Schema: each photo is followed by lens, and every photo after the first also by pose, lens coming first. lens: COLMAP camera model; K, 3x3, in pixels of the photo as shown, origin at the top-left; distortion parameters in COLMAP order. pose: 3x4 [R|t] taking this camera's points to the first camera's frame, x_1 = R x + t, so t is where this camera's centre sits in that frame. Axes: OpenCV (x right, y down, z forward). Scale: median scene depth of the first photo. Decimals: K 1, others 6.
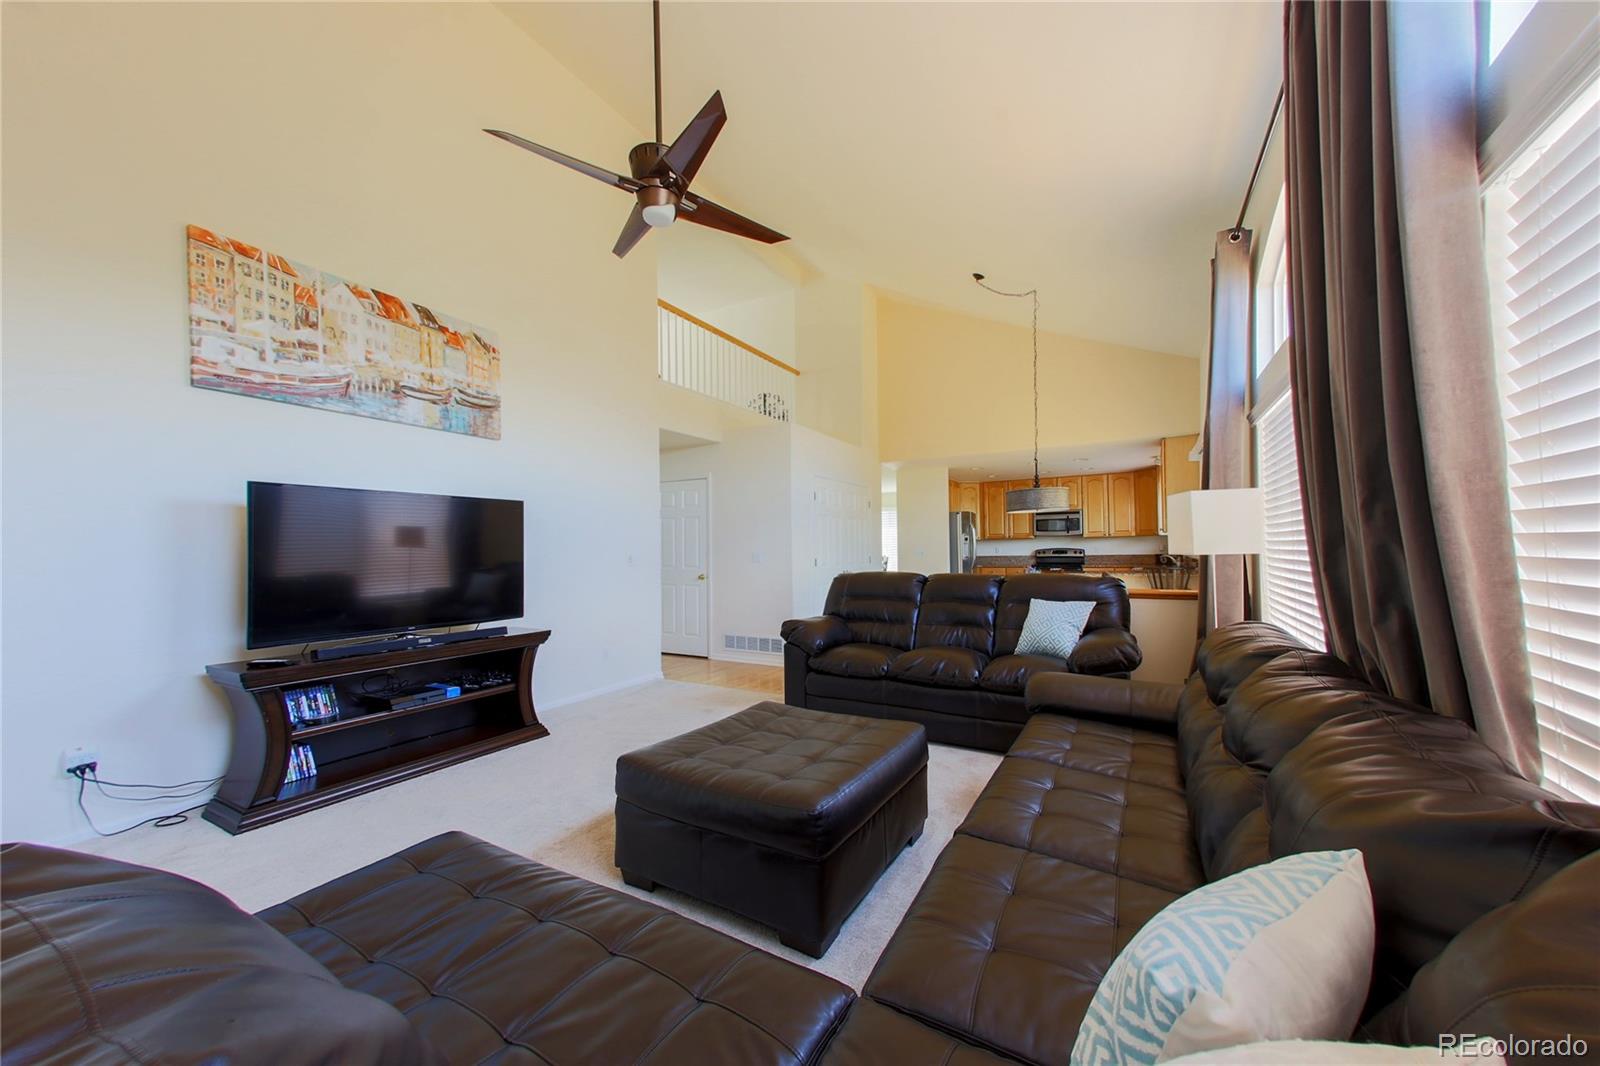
lens RADIAL K [[569.9, 0, 800.0], [0, 569.9, 536.0], [0, 0, 1]] dist [0.038841, -0.000229]
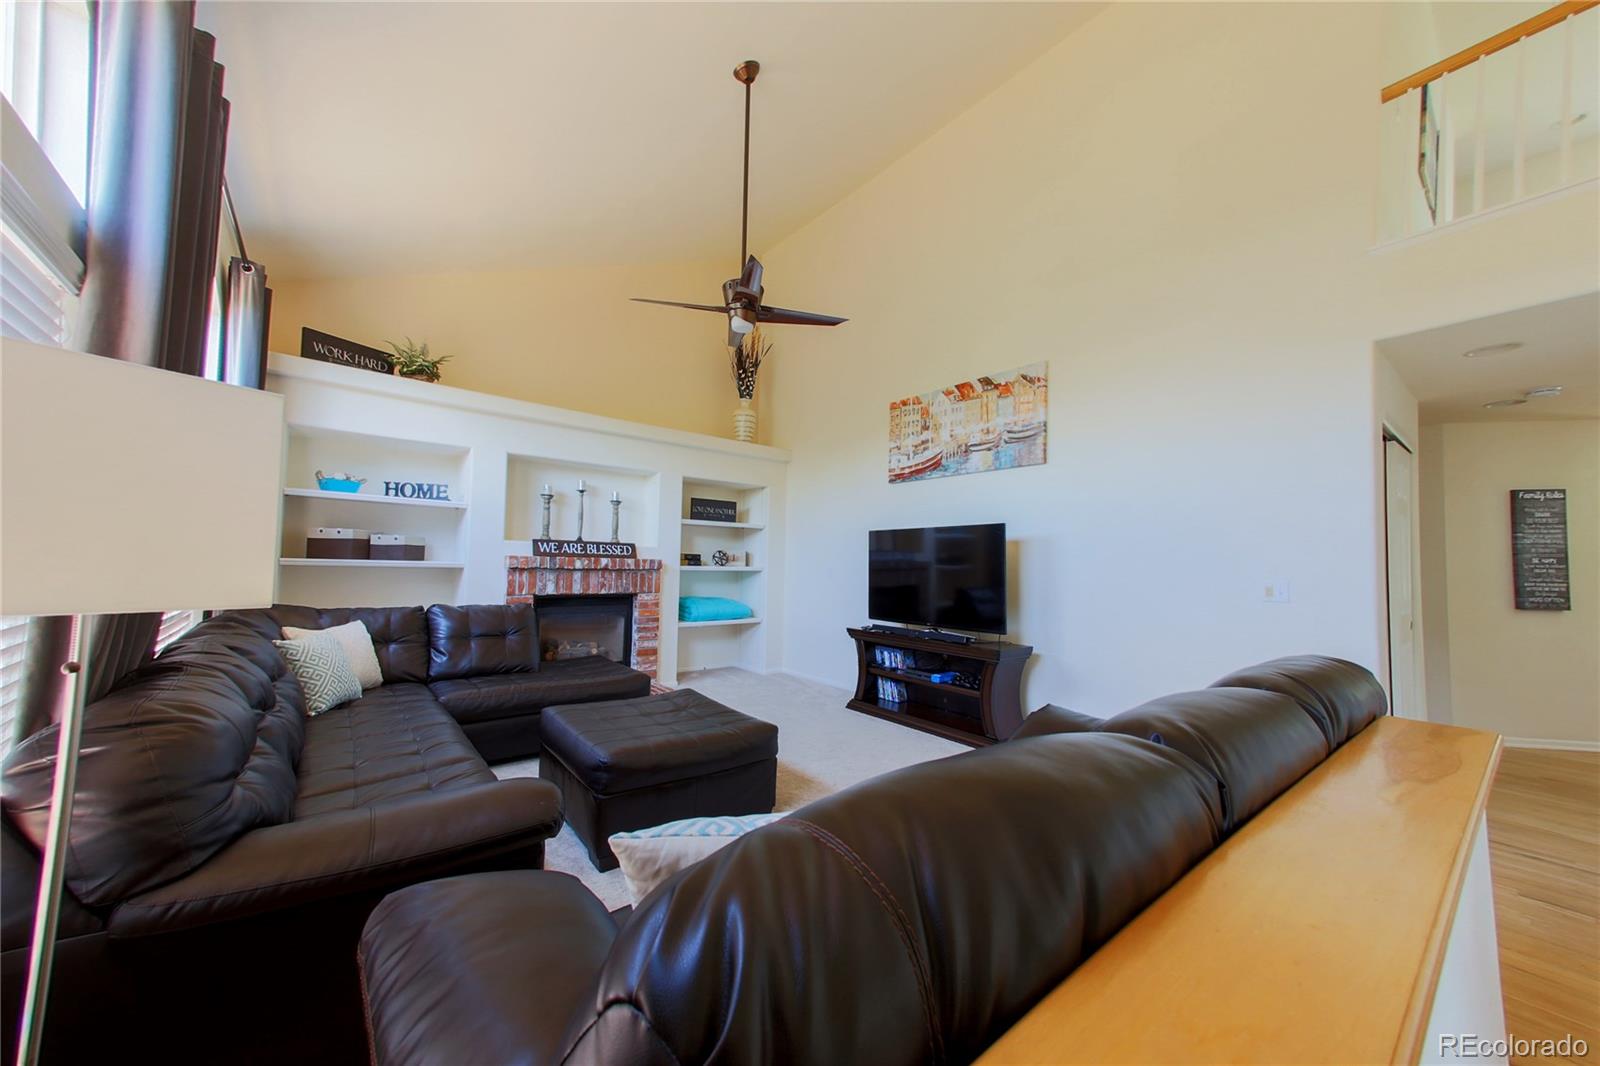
lens RADIAL K [[569.9, 0, 791.9], [0, 569.9, 540.6], [0, 0, 1]] dist [0.038841, -0.000229]
pose [[-0.361966, -0.041249, -0.931278, 0.662093], [0.005924, 0.998899, -0.046547, 0.017686], [0.932173, -0.022365, -0.361322, 1.067147]]
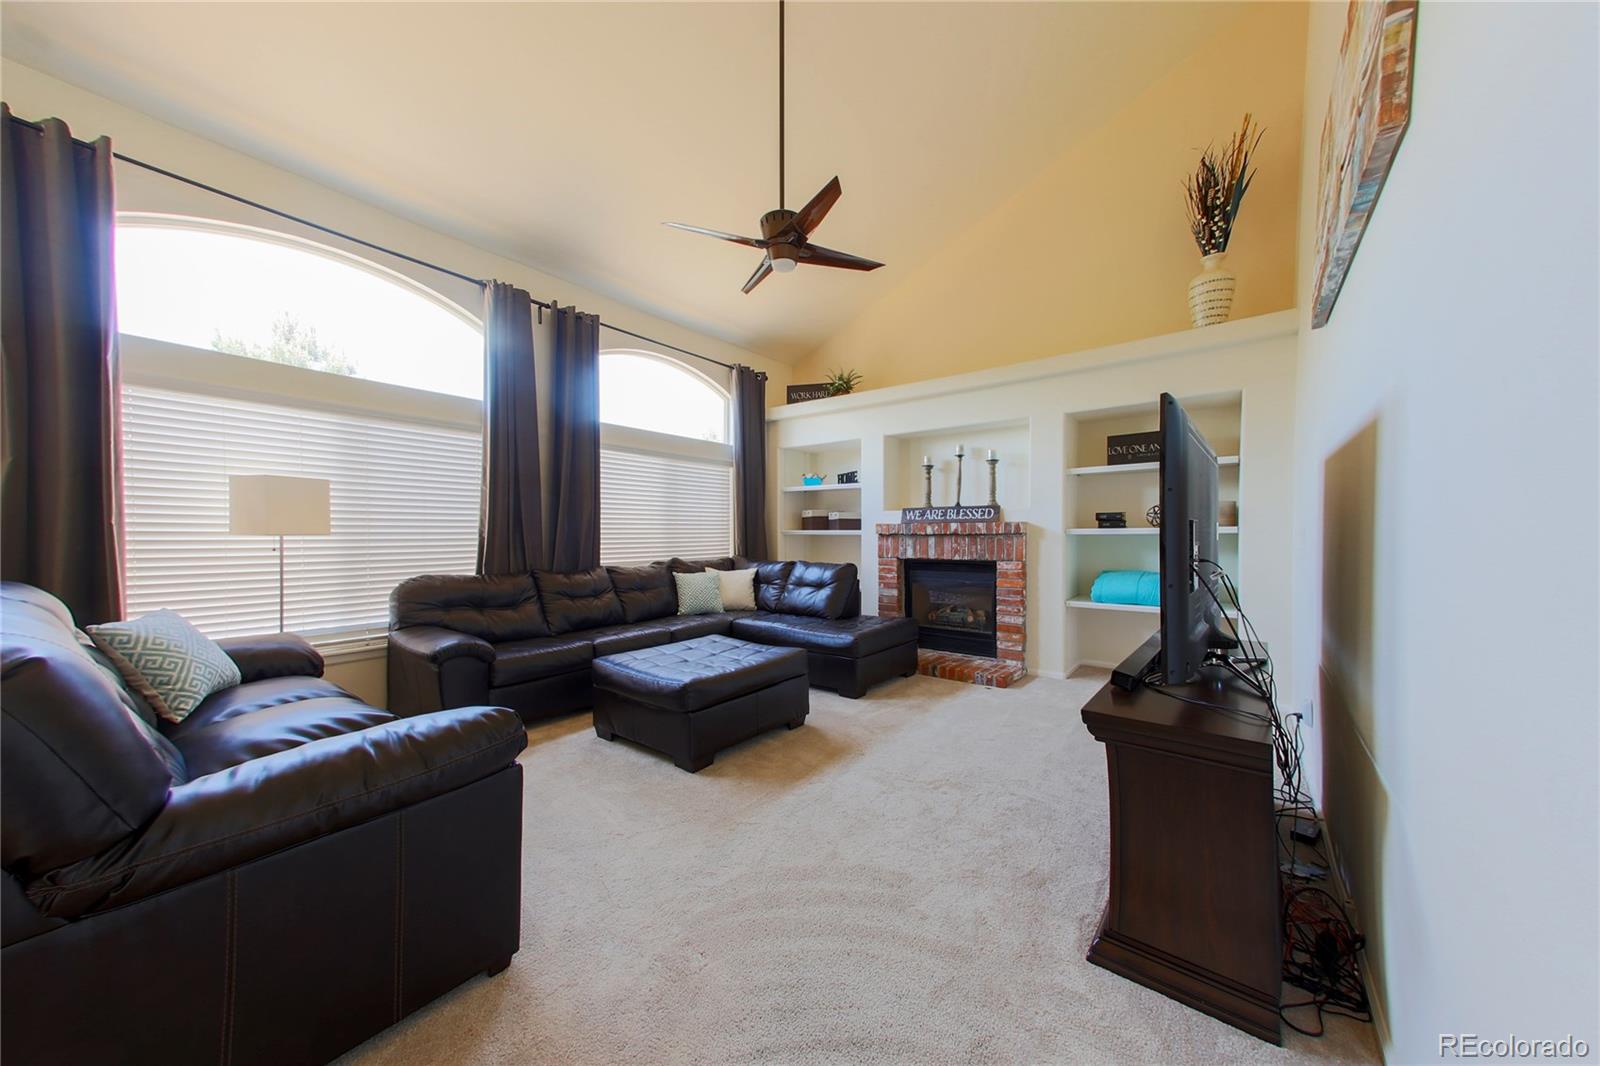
lens RADIAL K [[569.9, 0, 798.2], [0, 569.9, 539.8], [0, 0, 1]] dist [0.038841, -0.000229]
pose [[-0.989954, 0.011923, 0.140885, -0.294039], [0.010190, 0.999863, -0.013014, 0.046233], [-0.141021, -0.011448, -0.989940, 1.517185]]
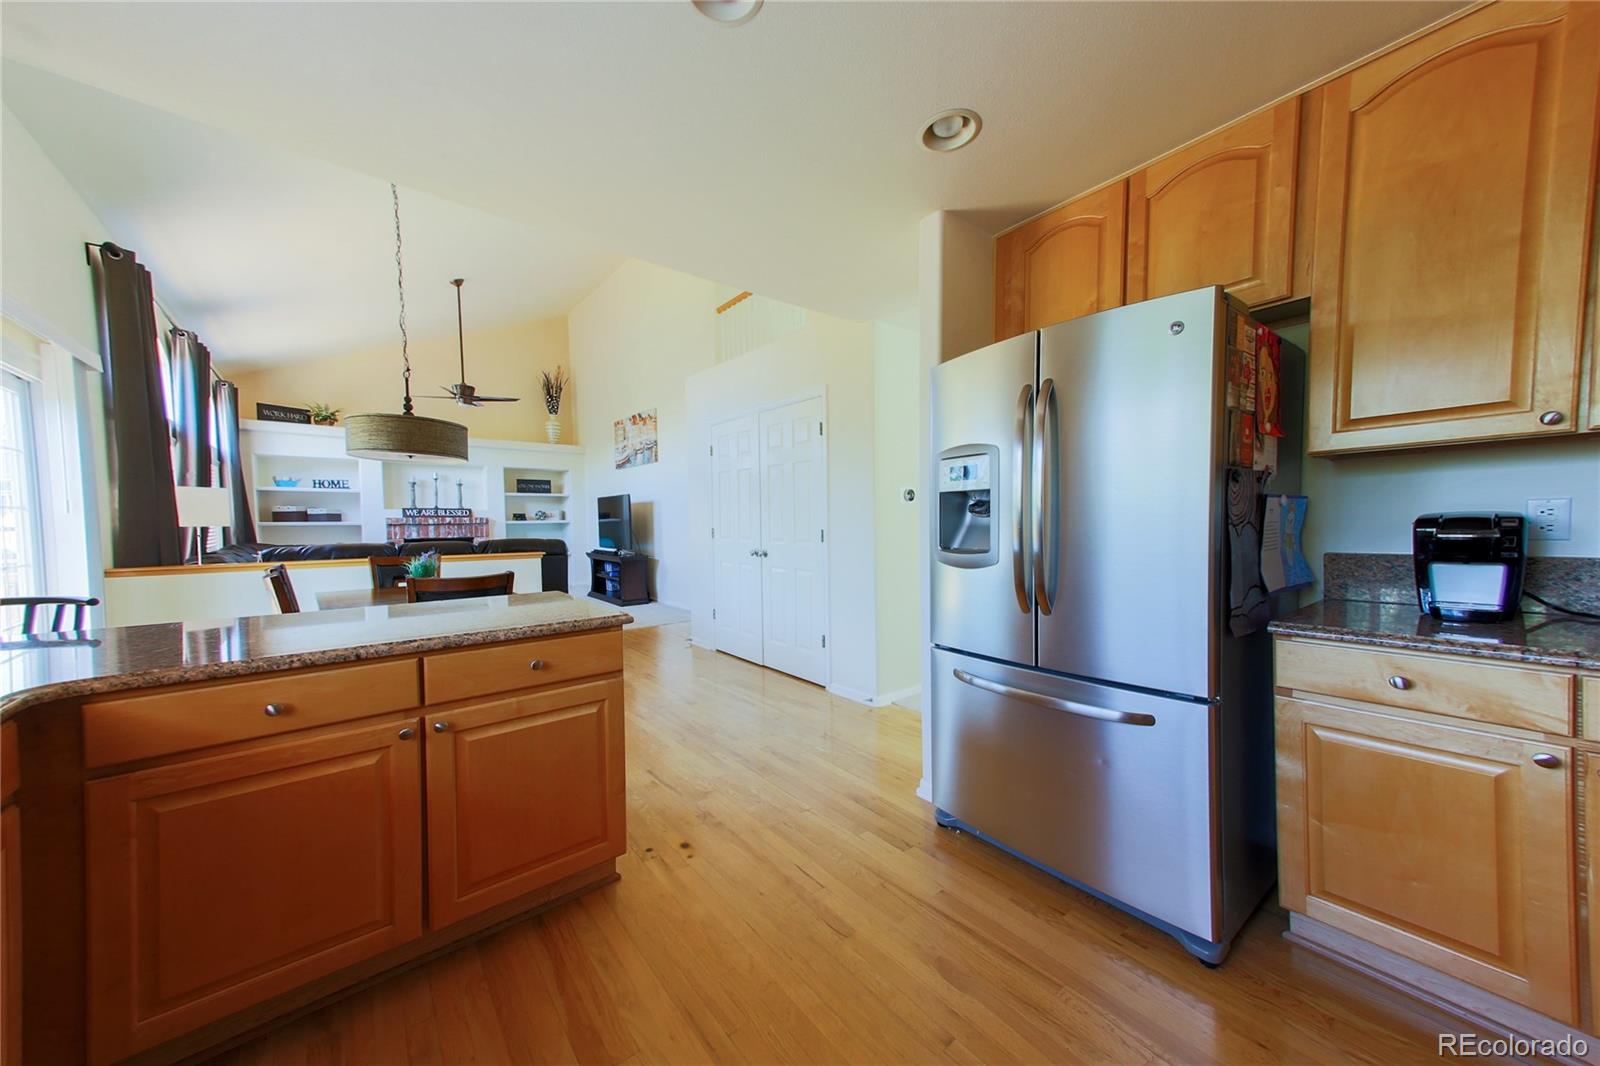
lens RADIAL K [[569.9, 0, 809.3], [0, 569.9, 546.4], [0, 0, 1]] dist [0.038841, -0.000229]
pose [[-0.363962, 0.054994, -0.929789, 1.291376], [0.039799, 0.998262, 0.043465, 0.070406], [0.930563, -0.021185, -0.365518, 2.499148]]
